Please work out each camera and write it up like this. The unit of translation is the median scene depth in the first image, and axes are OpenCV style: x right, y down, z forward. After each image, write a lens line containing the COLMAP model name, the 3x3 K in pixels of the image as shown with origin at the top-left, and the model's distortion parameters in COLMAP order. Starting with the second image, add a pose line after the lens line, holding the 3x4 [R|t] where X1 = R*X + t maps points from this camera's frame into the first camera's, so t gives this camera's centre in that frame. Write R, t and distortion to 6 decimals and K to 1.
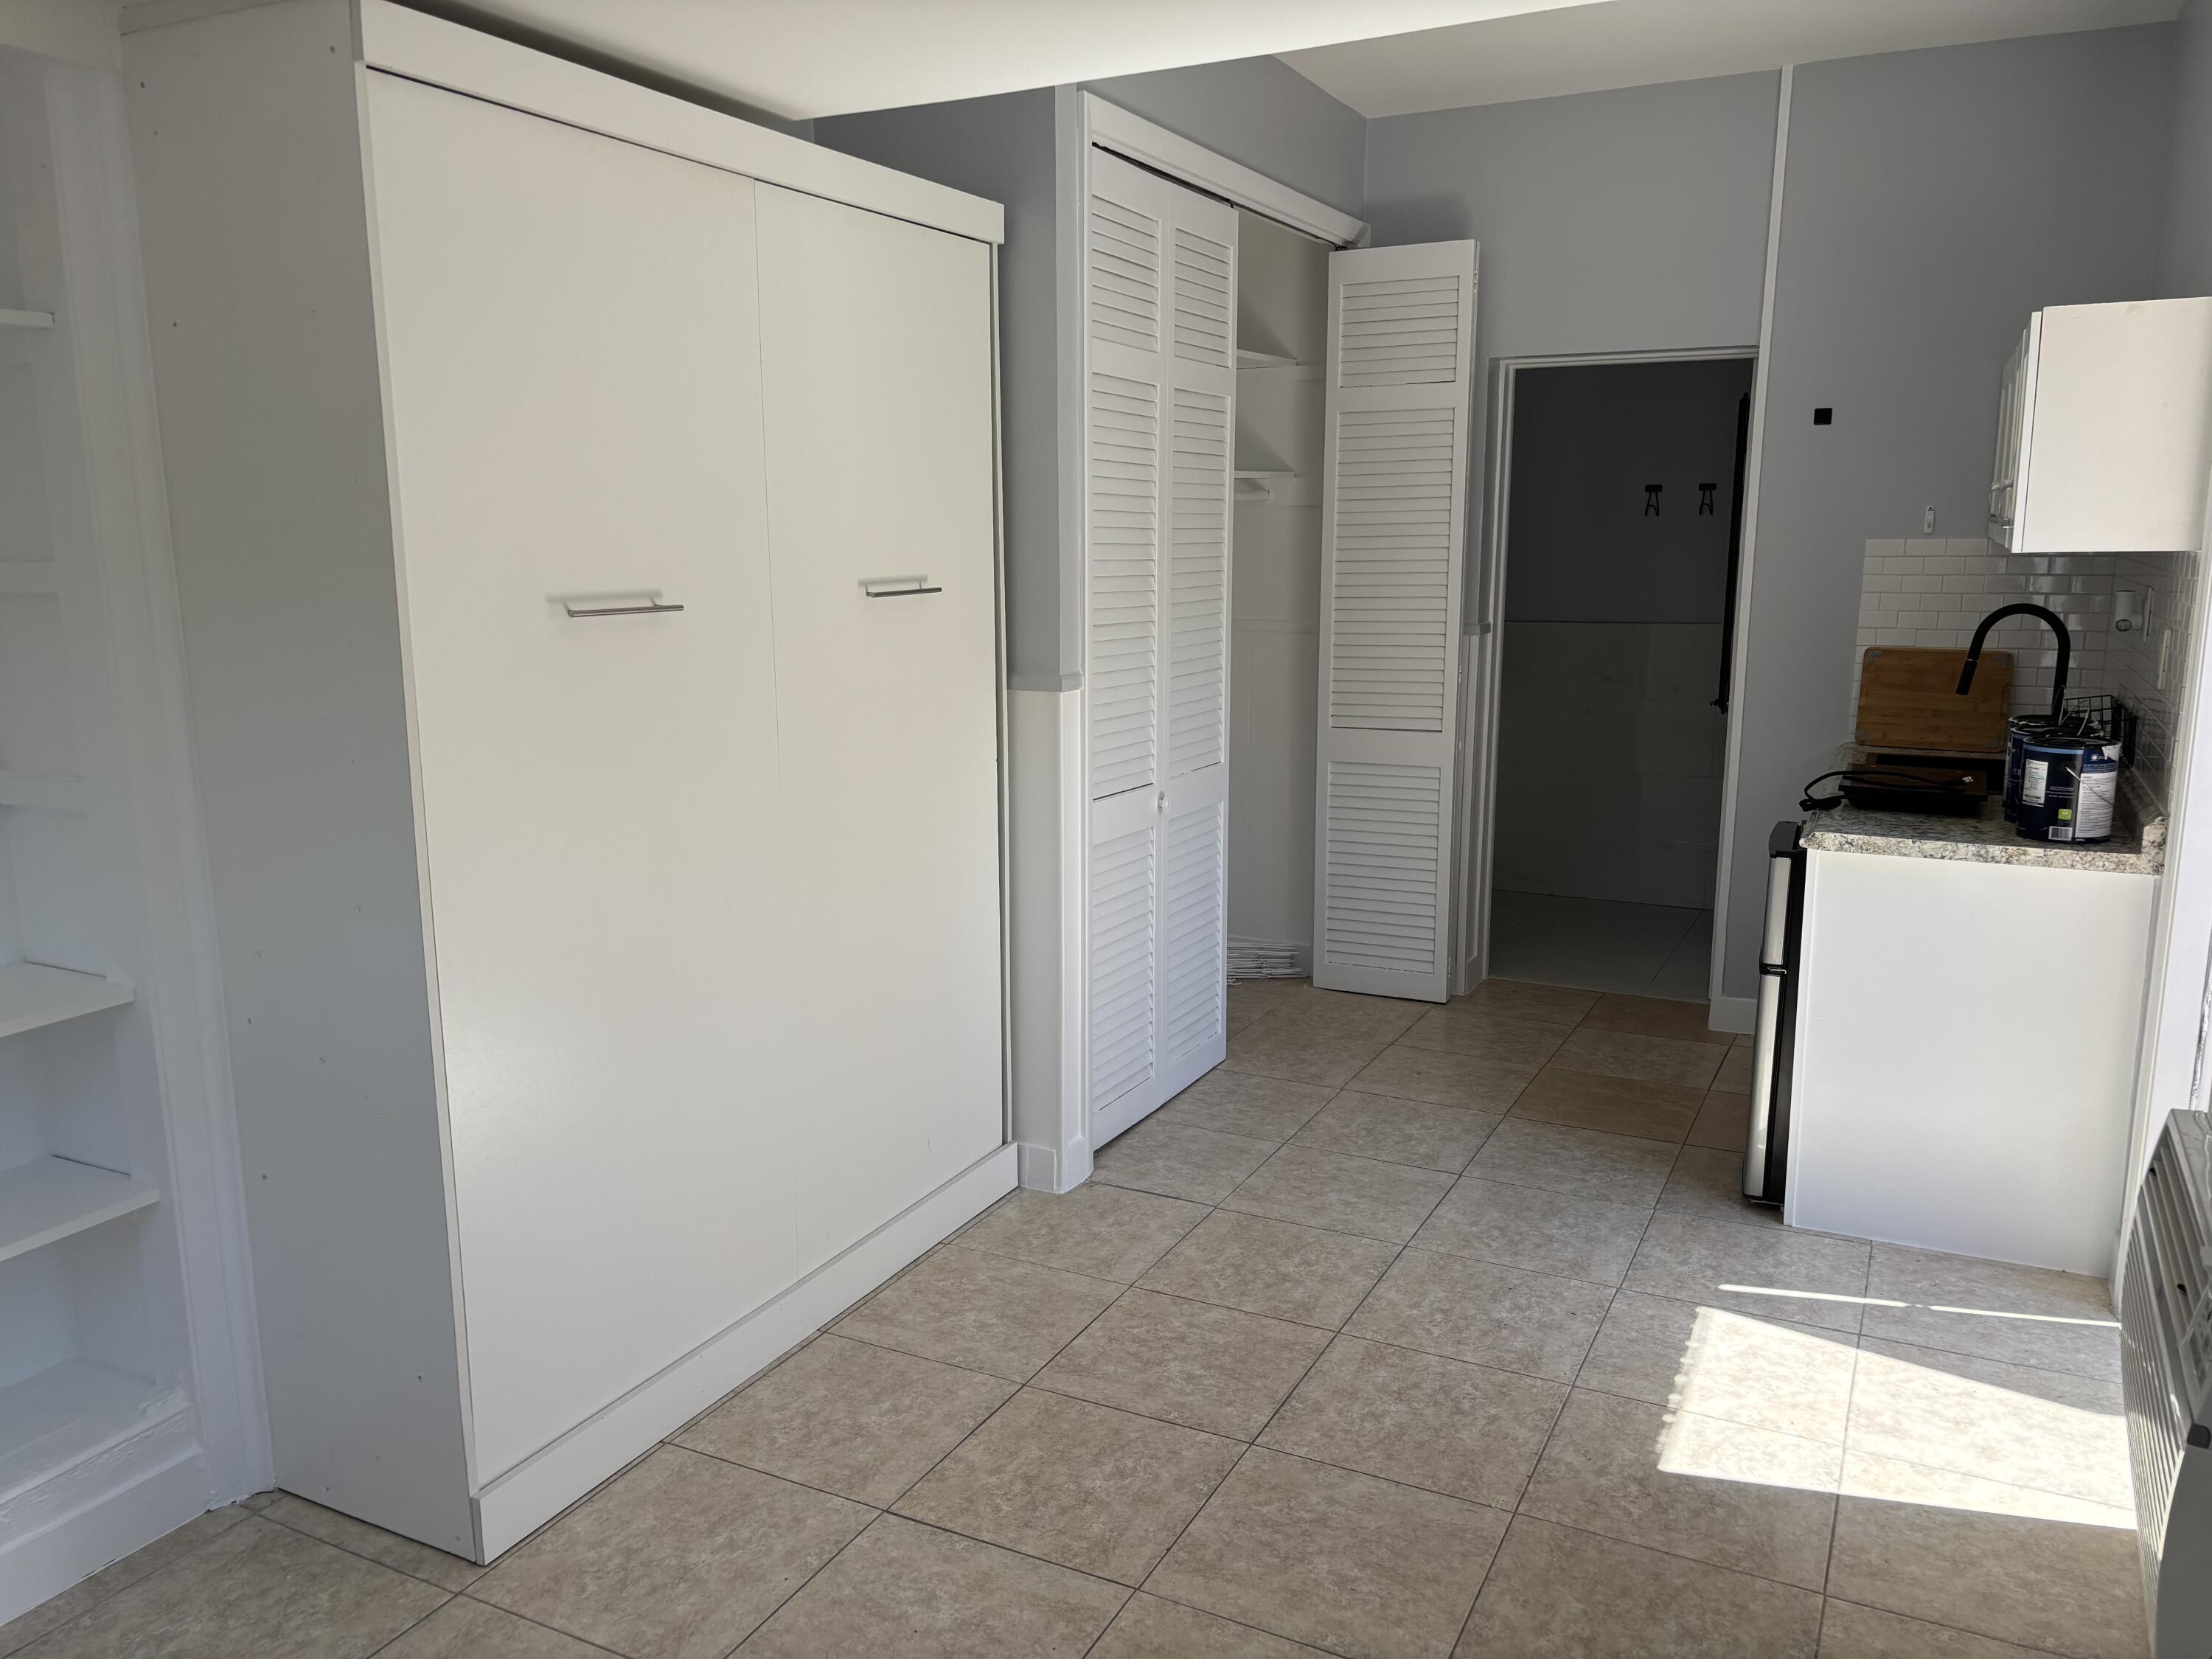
lens RADIAL K [[1683.1, 0, 1099.7], [0, 1683.1, 840.4], [0, 0, 1]] dist [0.047216, -0.043581]
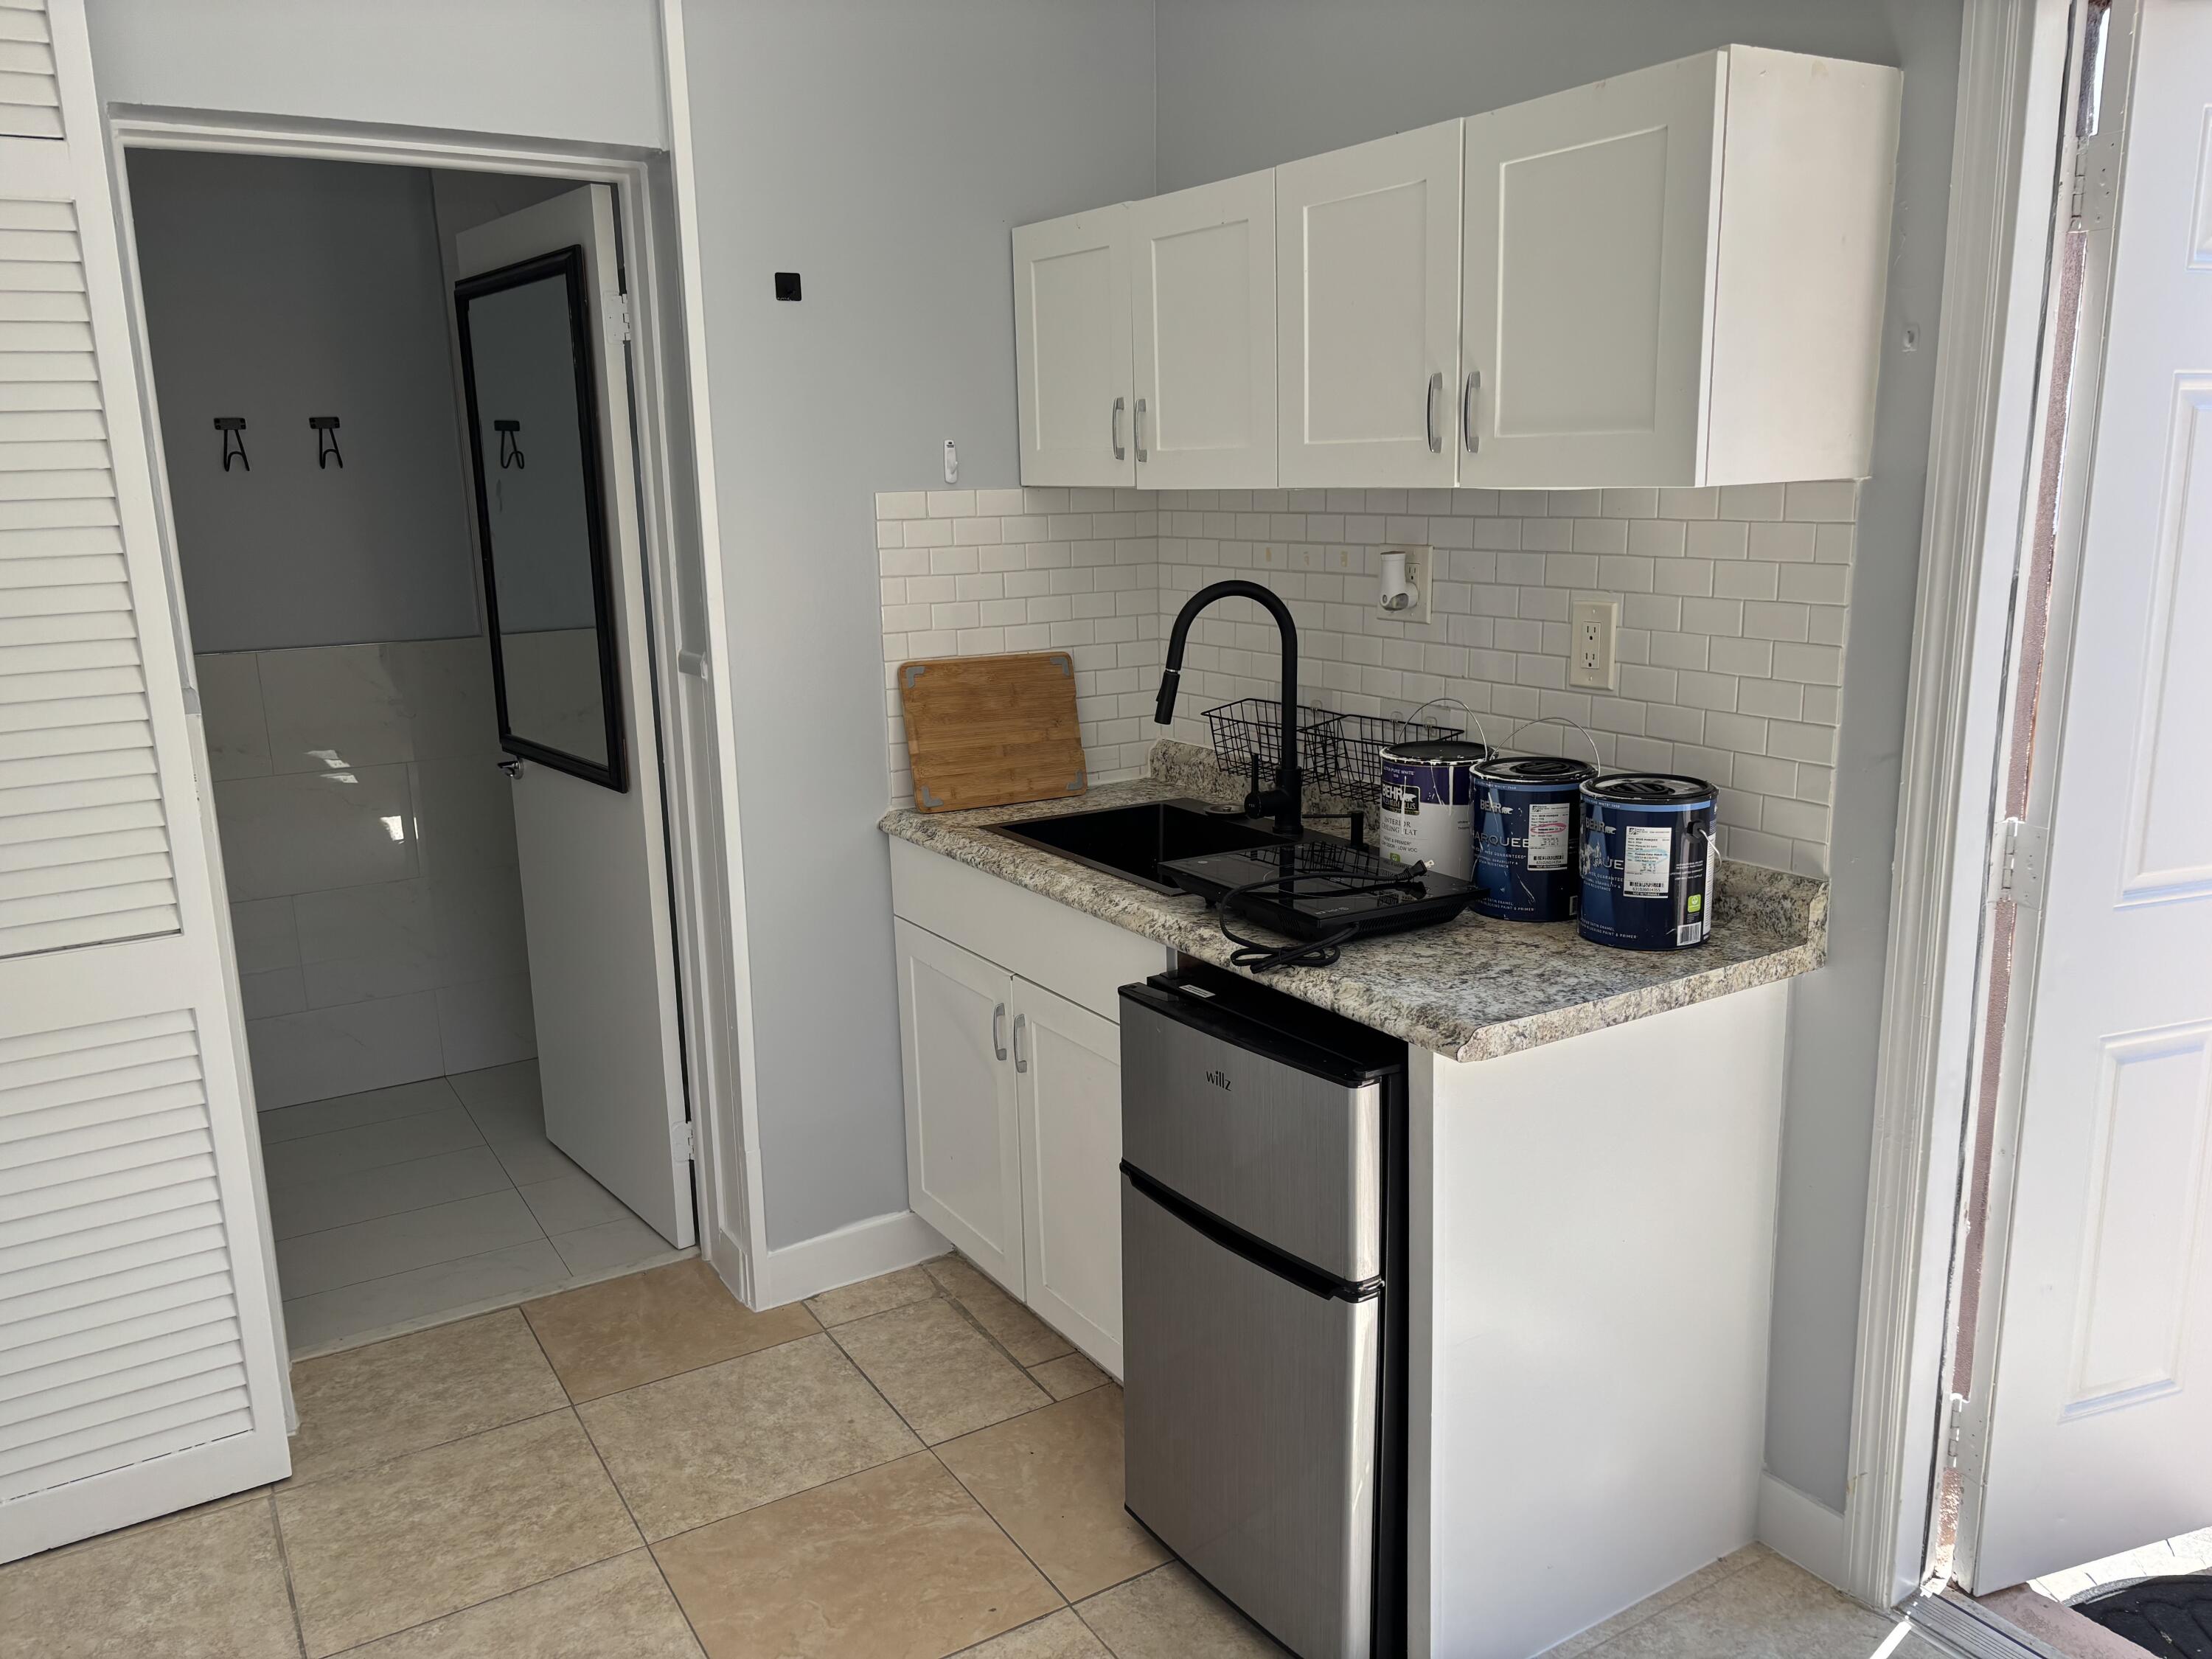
lens RADIAL K [[1683.1, 0, 1107.4], [0, 1683.1, 845.9], [0, 0, 1]] dist [0.047216, -0.043581]
pose [[0.528685, -0.189486, 0.827398, -0.045975], [0.178296, 0.977808, 0.110006, -0.104388], [-0.829881, 0.089363, 0.550737, 0.603574]]
